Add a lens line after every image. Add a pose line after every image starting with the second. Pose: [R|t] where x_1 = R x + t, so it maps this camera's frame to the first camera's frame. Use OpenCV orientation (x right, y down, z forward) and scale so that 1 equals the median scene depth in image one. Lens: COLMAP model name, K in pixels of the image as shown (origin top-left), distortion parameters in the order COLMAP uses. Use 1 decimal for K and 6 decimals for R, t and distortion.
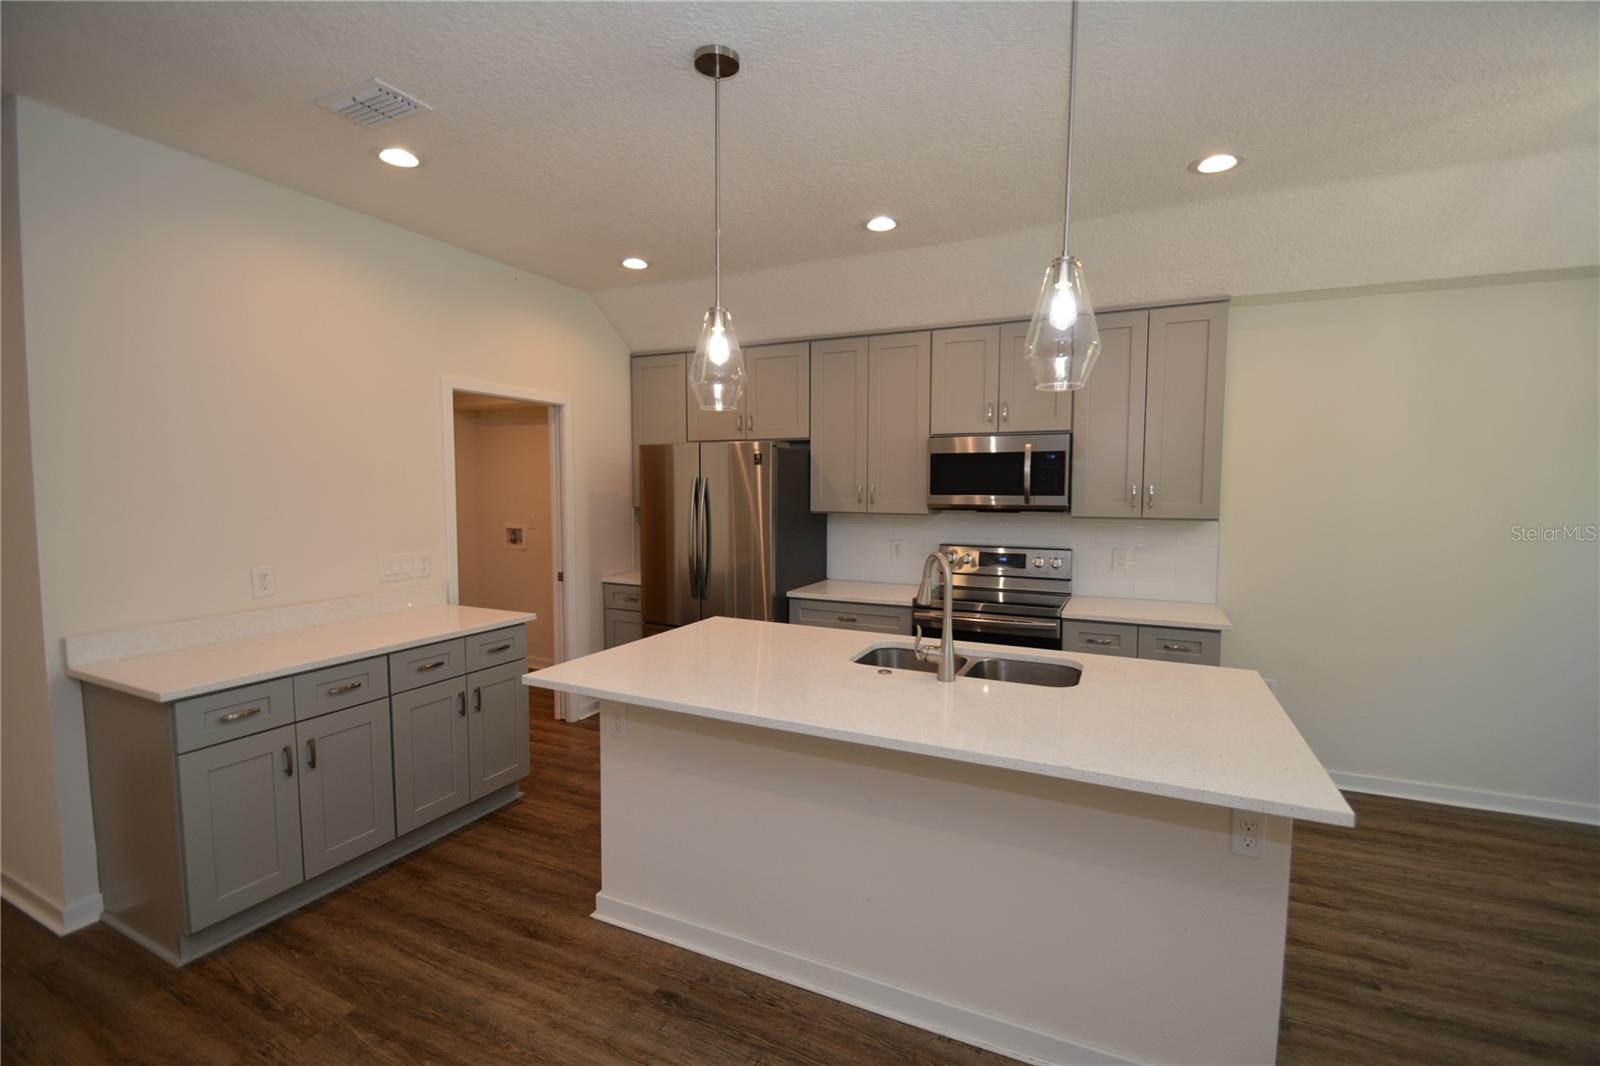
lens RADIAL K [[701.9, 0, 803.4], [0, 701.9, 535.7], [0, 0, 1]] dist [0.016280, -0.016218]
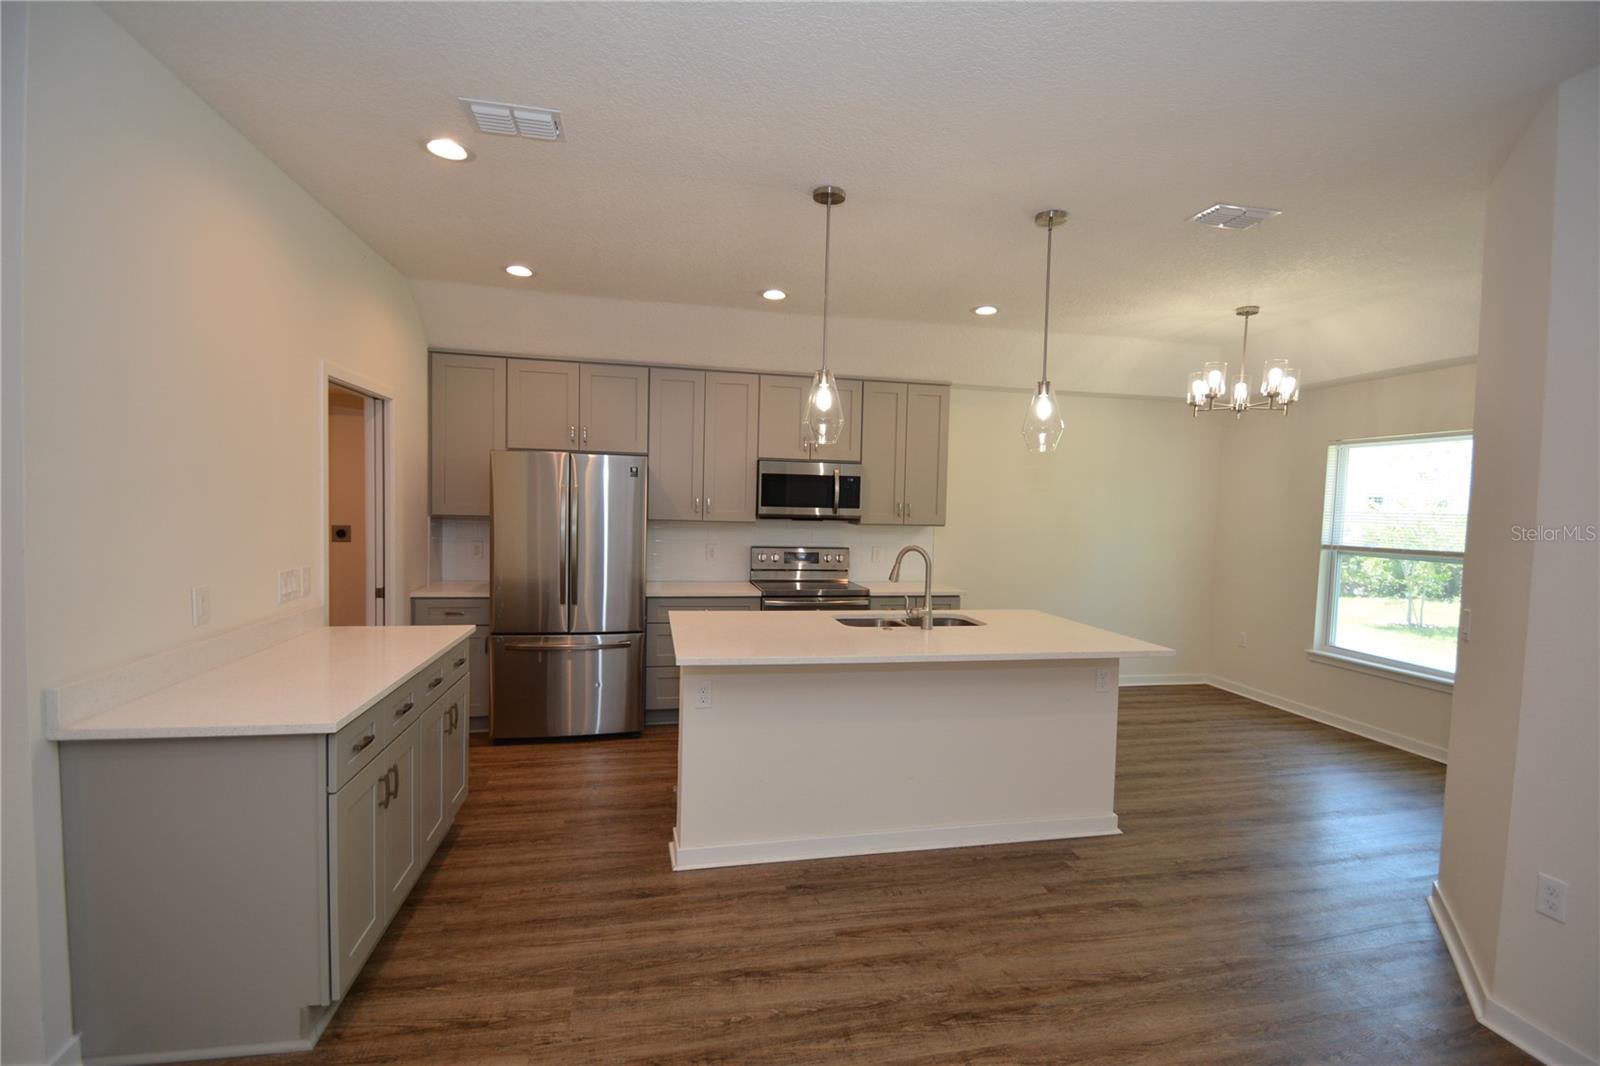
lens RADIAL K [[701.9, 0, 803.4], [0, 701.9, 535.7], [0, 0, 1]] dist [0.016280, -0.016218]
pose [[0.793245, -0.010197, 0.608817, -0.552871], [0.020290, 0.999747, -0.009692, 0.007782], [-0.608564, 0.020041, 0.793252, -0.031790]]
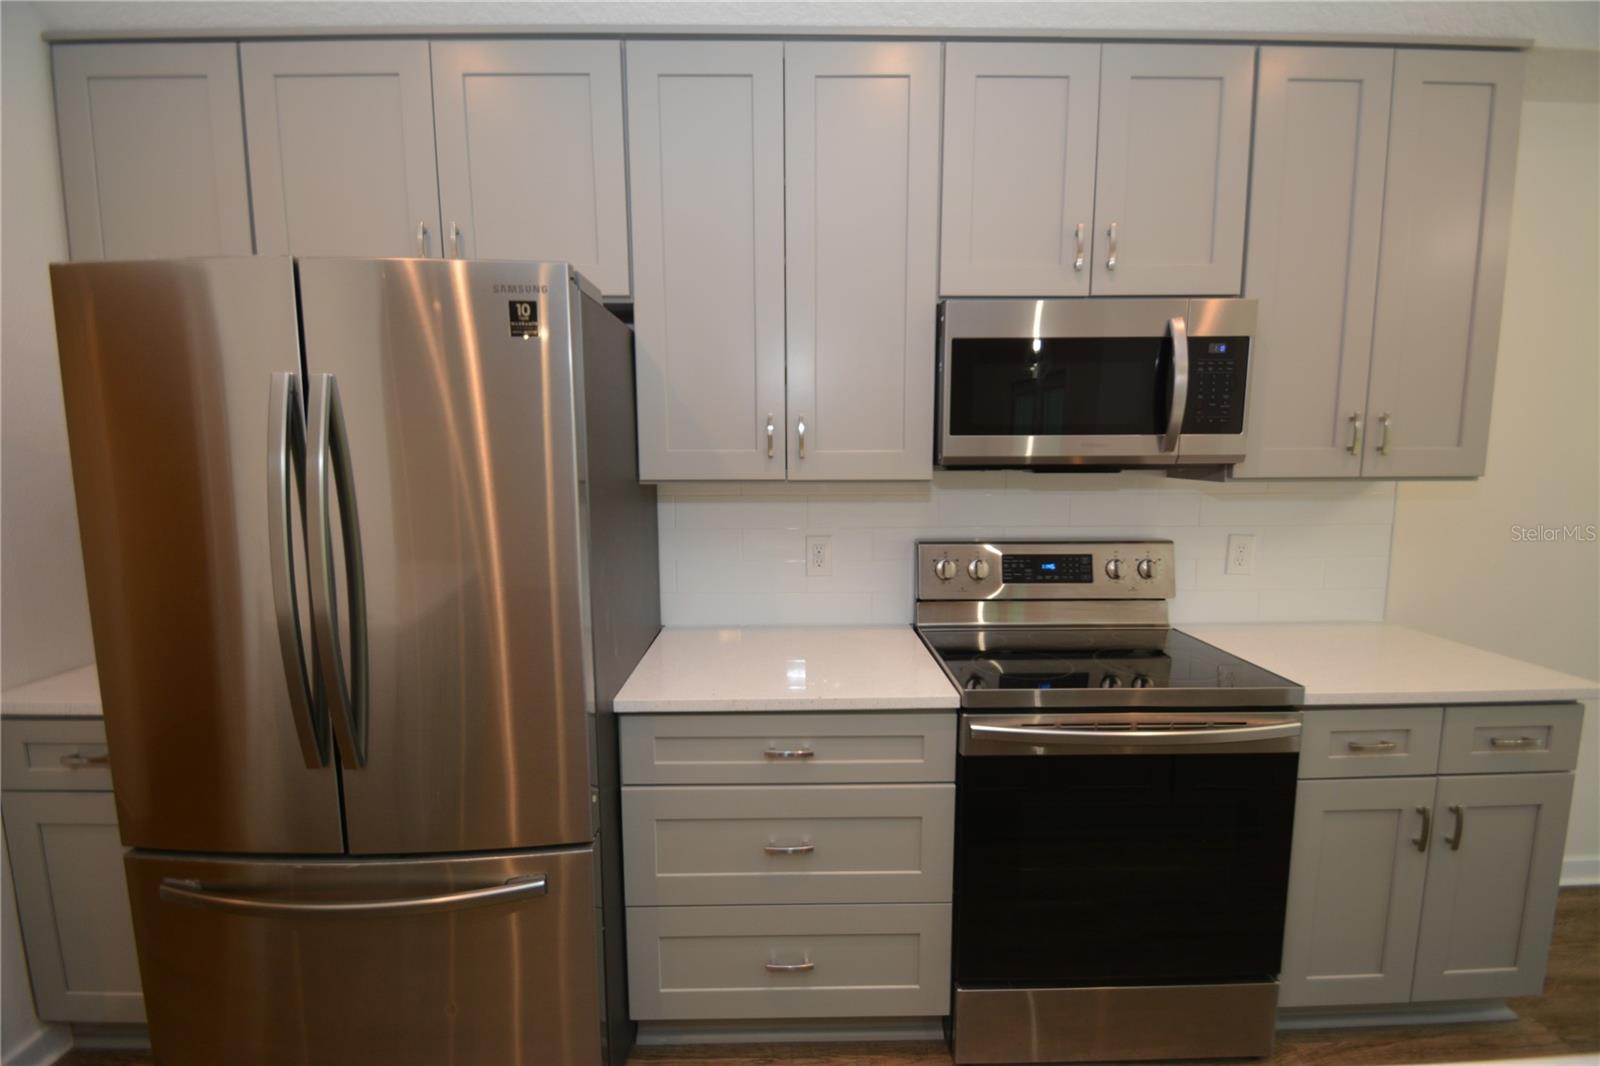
lens RADIAL K [[701.9, 0, 803.4], [0, 701.9, 535.7], [0, 0, 1]] dist [0.016280, -0.016218]
pose [[0.893289, -0.058971, 0.445598, -0.104517], [0.036977, 0.997637, 0.057900, -0.026622], [-0.447960, -0.035244, 0.893359, 0.694668]]
